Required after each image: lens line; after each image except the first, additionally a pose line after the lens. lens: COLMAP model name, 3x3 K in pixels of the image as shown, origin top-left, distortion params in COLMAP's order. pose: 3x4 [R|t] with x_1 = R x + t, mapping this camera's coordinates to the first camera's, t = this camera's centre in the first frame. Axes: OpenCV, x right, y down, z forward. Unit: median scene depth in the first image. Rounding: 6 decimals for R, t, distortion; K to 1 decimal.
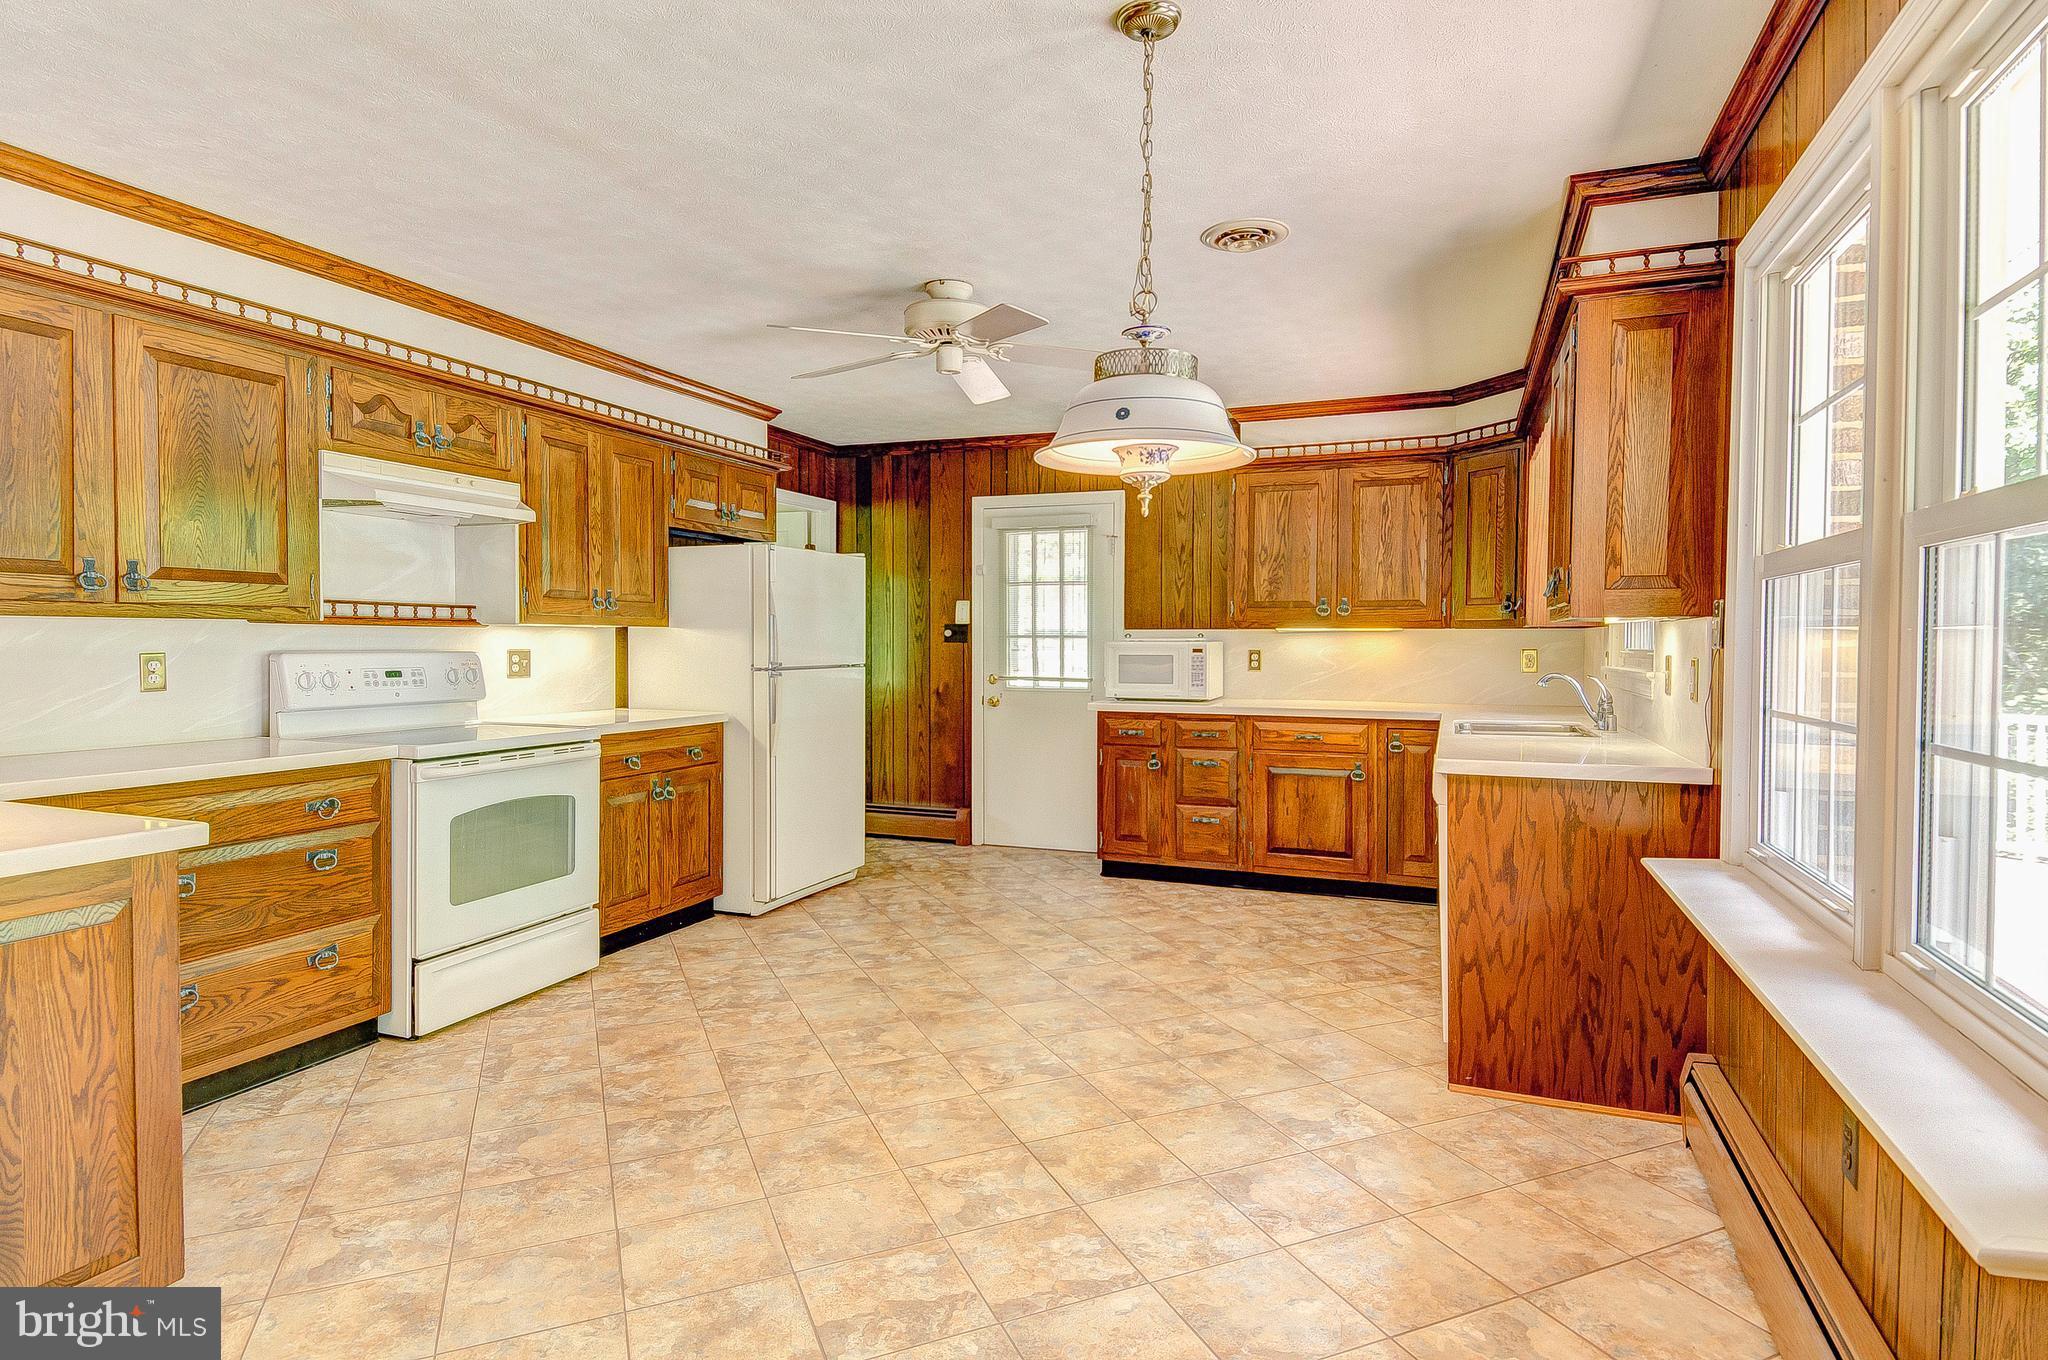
lens RADIAL K [[1071.7, 0, 1029.2], [0, 1071.7, 671.9], [0, 0, 1]] dist [0.076256, -0.062256]
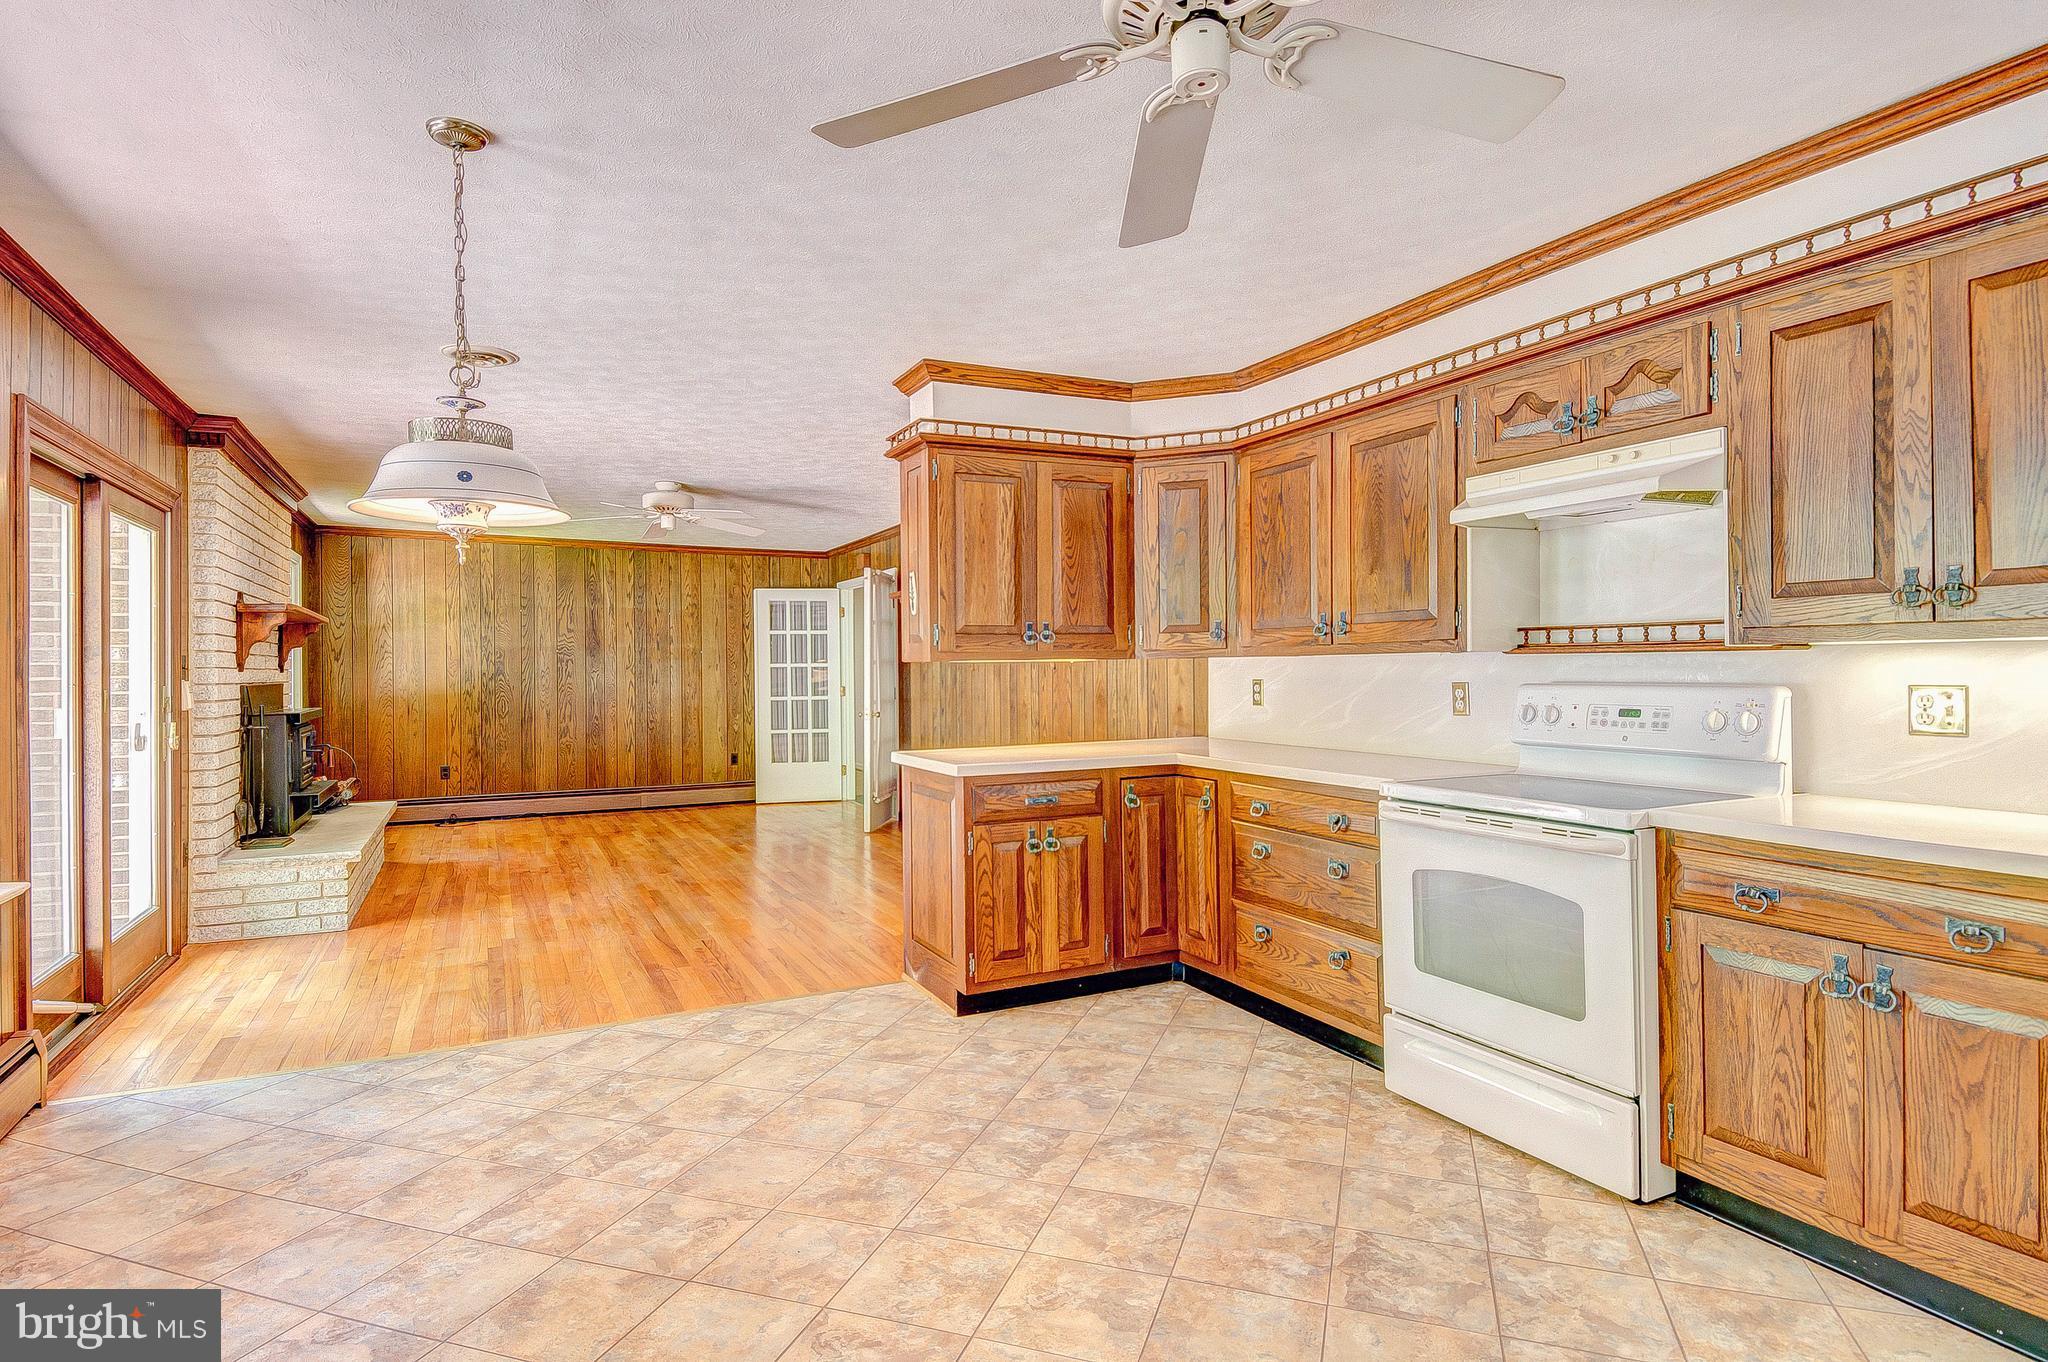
lens RADIAL K [[1071.7, 0, 1029.2], [0, 1071.7, 672.9], [0, 0, 1]] dist [0.076256, -0.062256]
pose [[-0.669003, 0.002210, -0.743257, 0.372858], [-0.017594, 0.999668, 0.018808, -0.042245], [0.743052, 0.025659, -0.668742, 1.474856]]
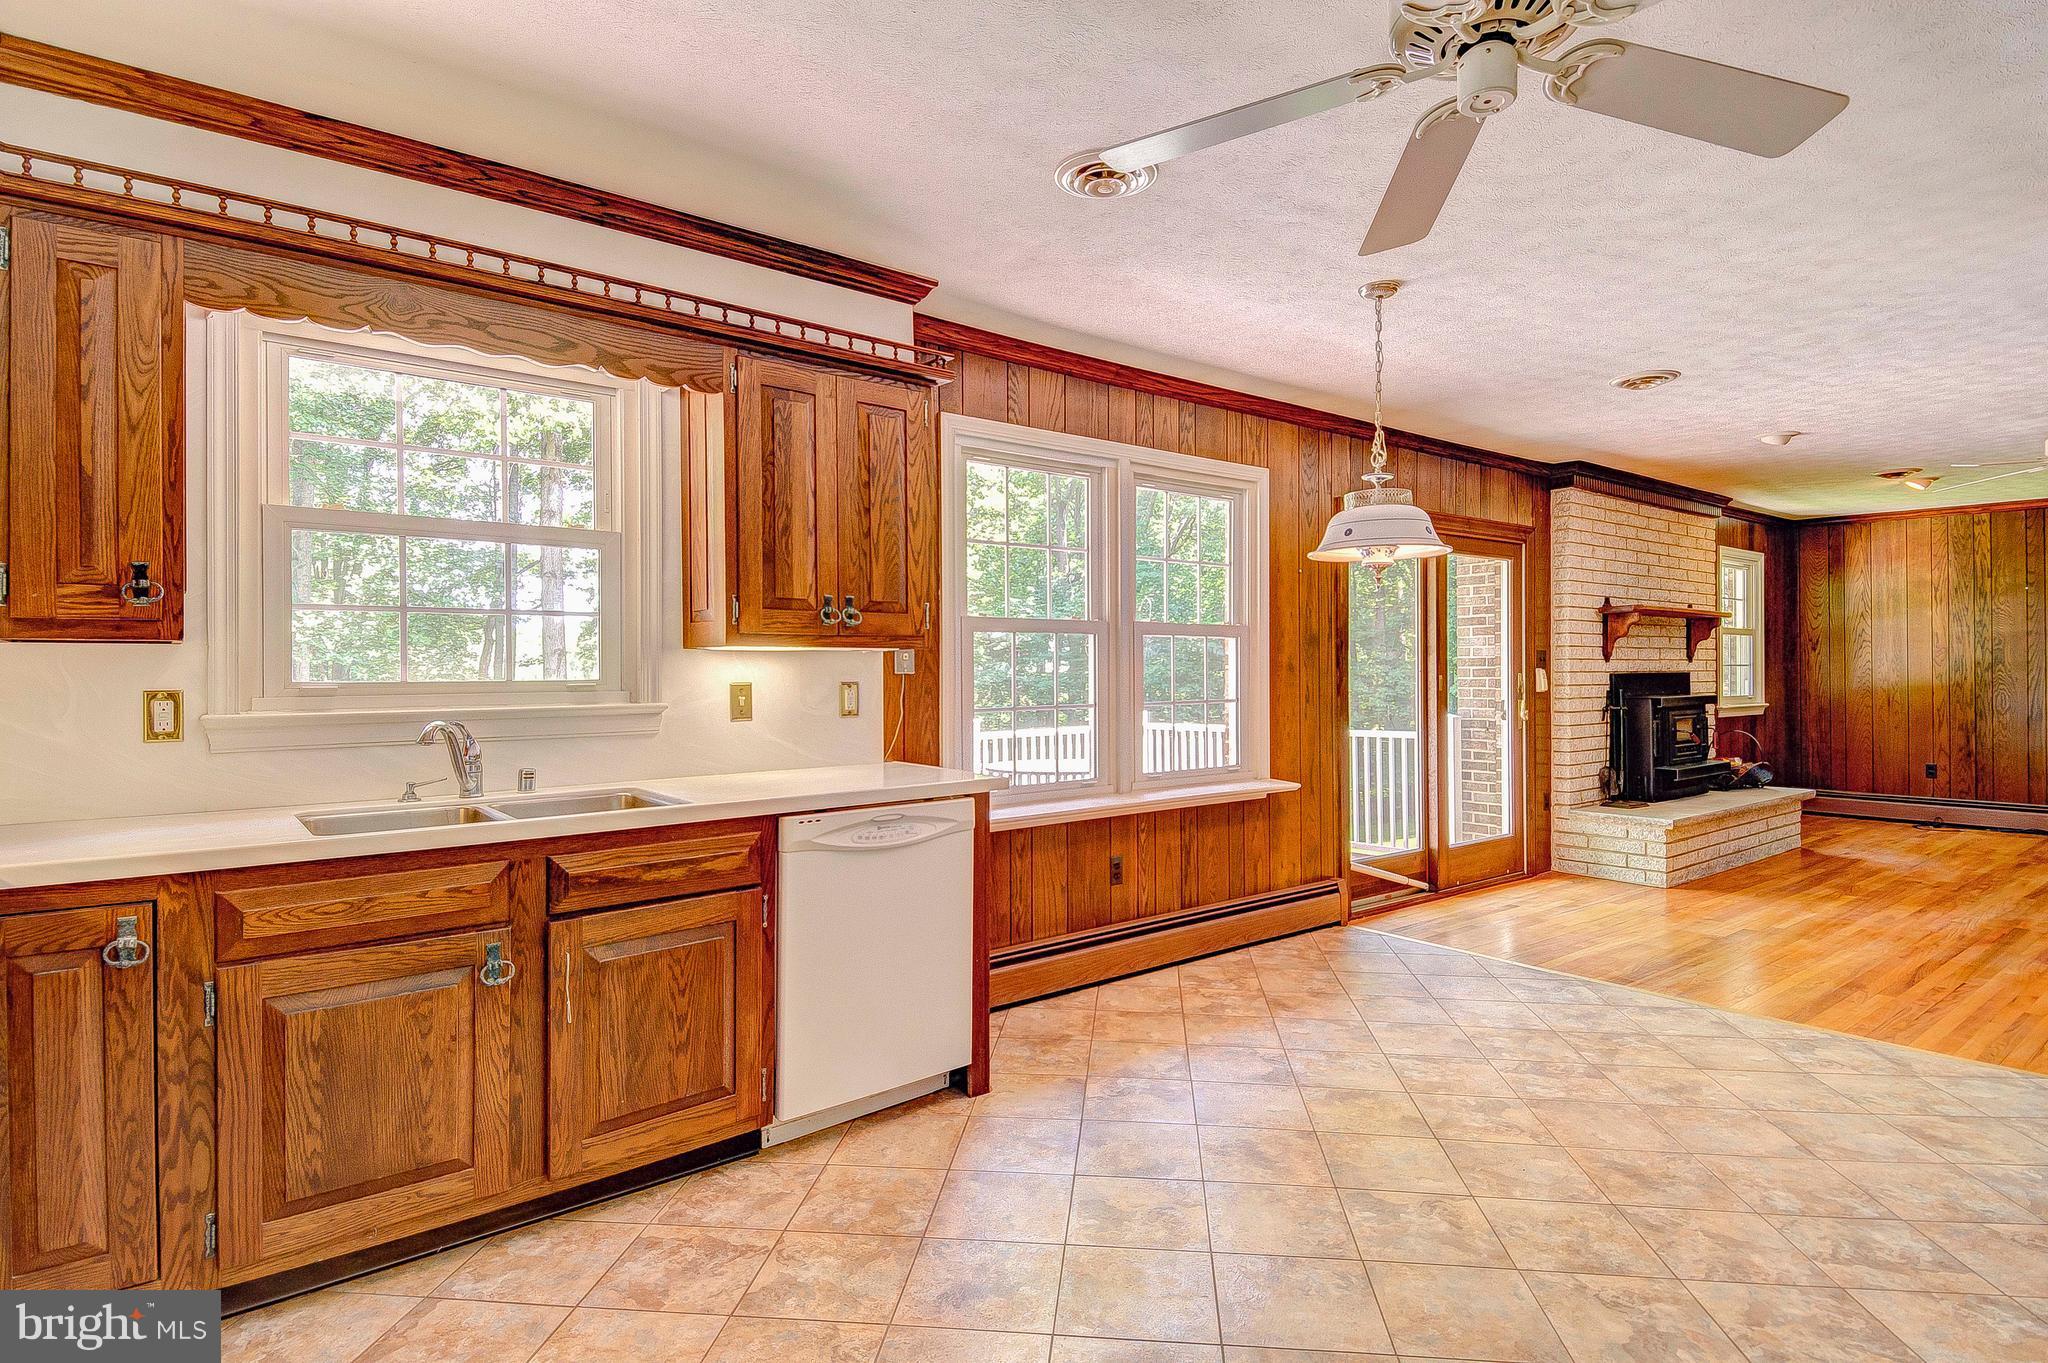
lens RADIAL K [[1071.7, 0, 1029.2], [0, 1071.7, 673.4], [0, 0, 1]] dist [0.076256, -0.062256]
pose [[-0.868489, -0.001027, 0.495707, -0.160421], [0.016399, 0.999391, 0.030803, -0.051441], [-0.495436, 0.034881, -0.867944, 1.789744]]
